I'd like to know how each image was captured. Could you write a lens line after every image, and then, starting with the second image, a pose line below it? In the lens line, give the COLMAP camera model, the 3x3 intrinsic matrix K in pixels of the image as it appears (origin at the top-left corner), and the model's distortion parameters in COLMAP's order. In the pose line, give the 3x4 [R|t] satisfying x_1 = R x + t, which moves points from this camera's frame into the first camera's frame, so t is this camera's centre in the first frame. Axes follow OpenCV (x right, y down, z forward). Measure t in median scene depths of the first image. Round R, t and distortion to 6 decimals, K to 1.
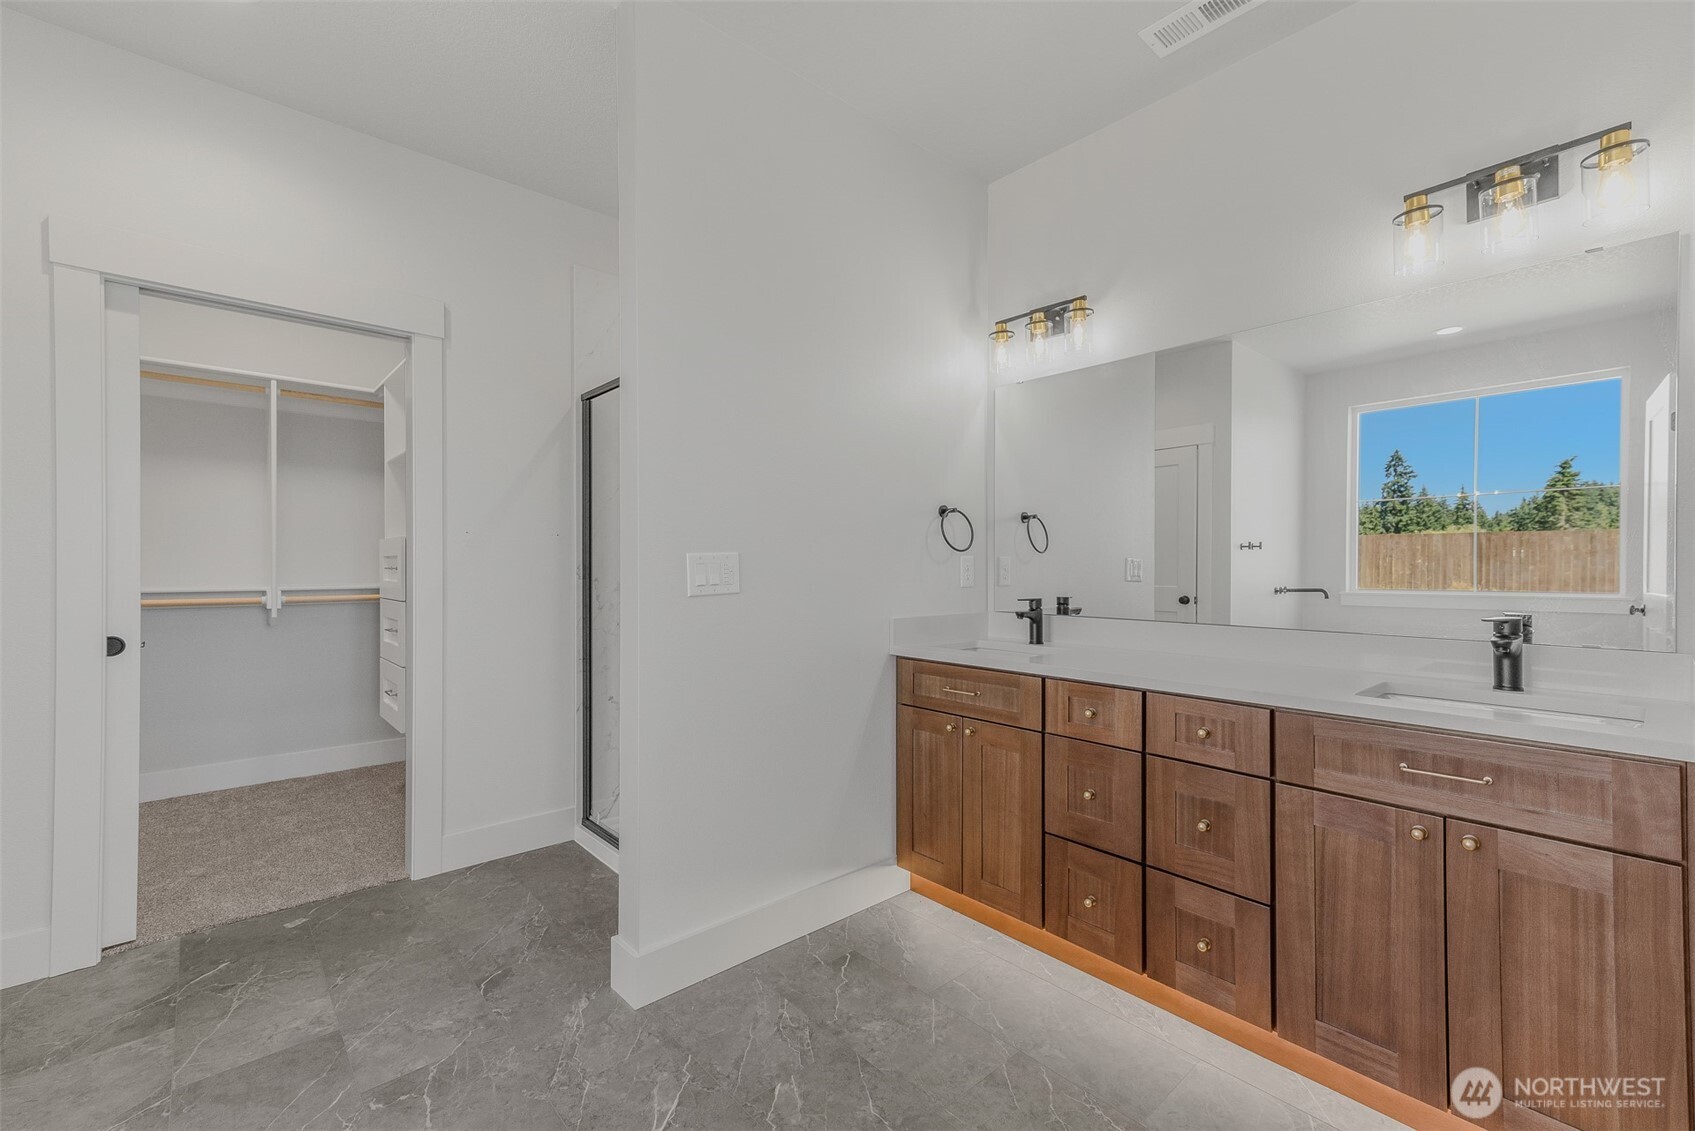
lens RADIAL K [[726.1, 0, 853.7], [0, 726.1, 565.4], [0, 0, 1]] dist [0.017358, 0.002245]
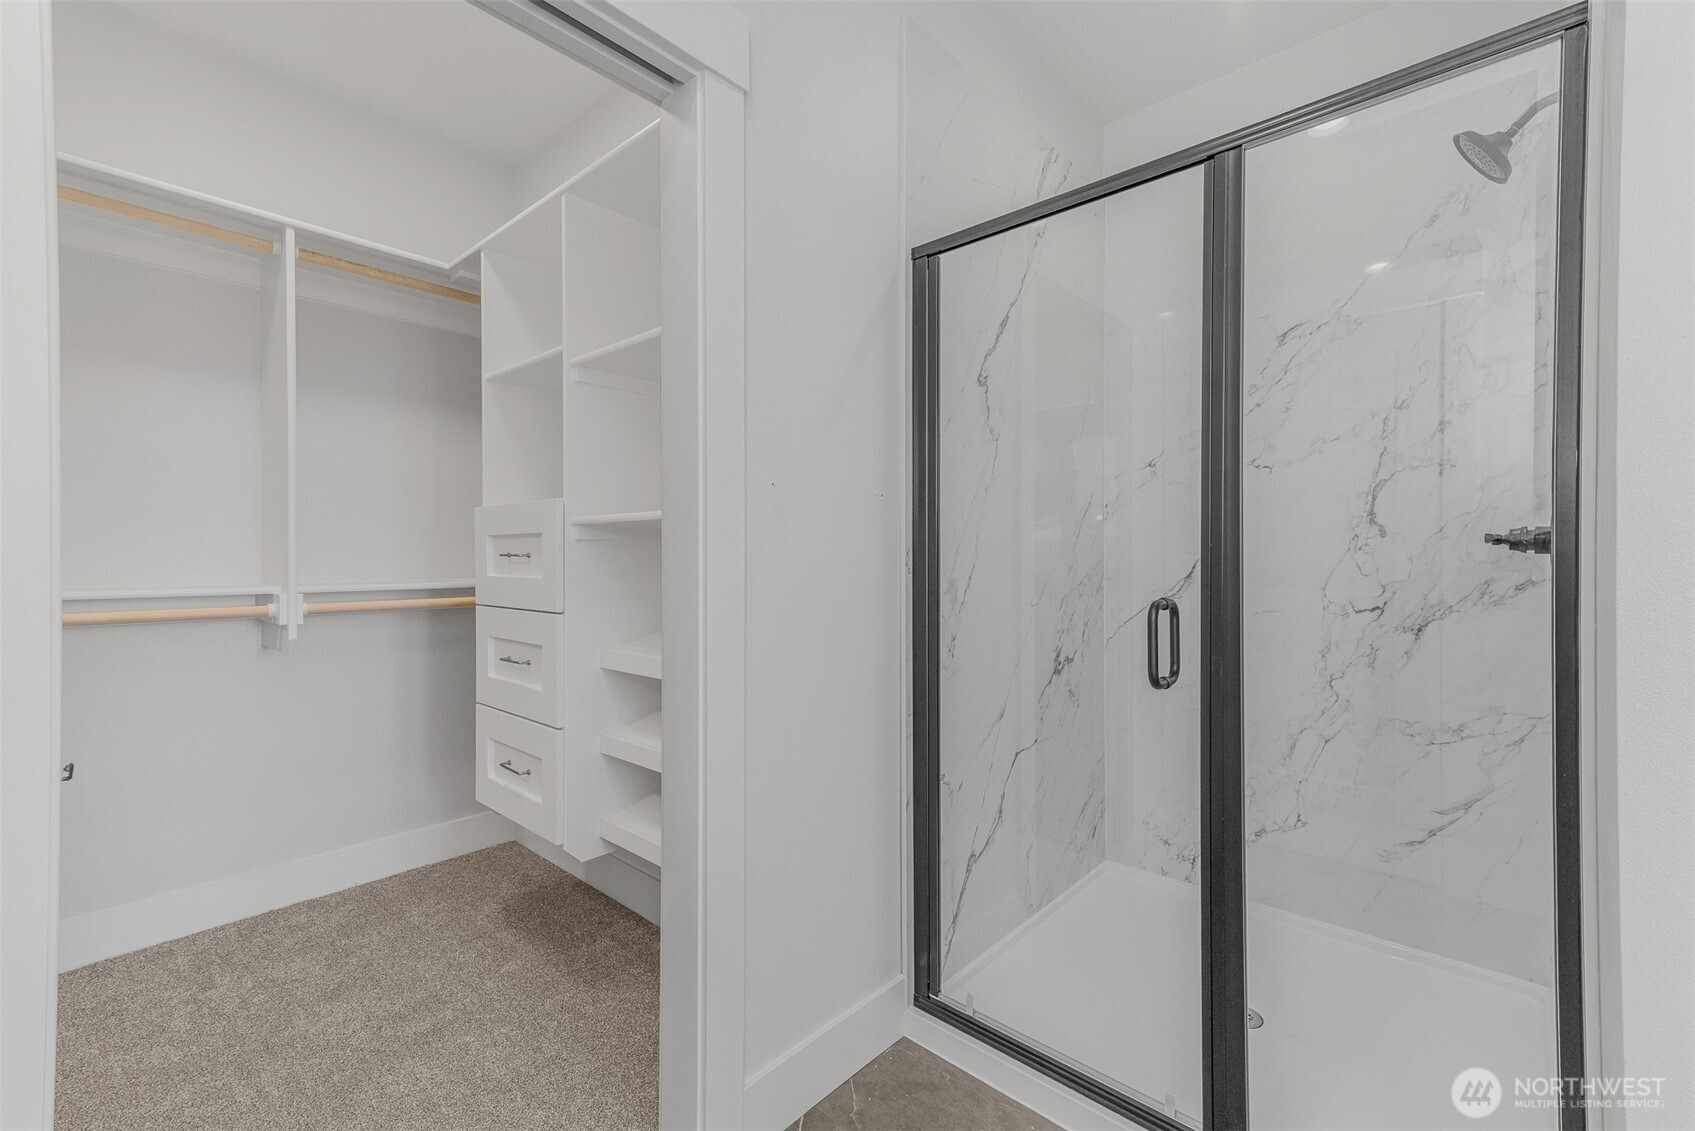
lens RADIAL K [[726.1, 0, 841.6], [0, 726.1, 564.5], [0, 0, 1]] dist [0.017358, 0.002245]
pose [[0.994540, 0.002203, 0.104333, -0.417258], [-0.002242, 0.999997, 0.000247, 0.011034], [-0.104332, -0.000480, 0.994542, 0.378167]]
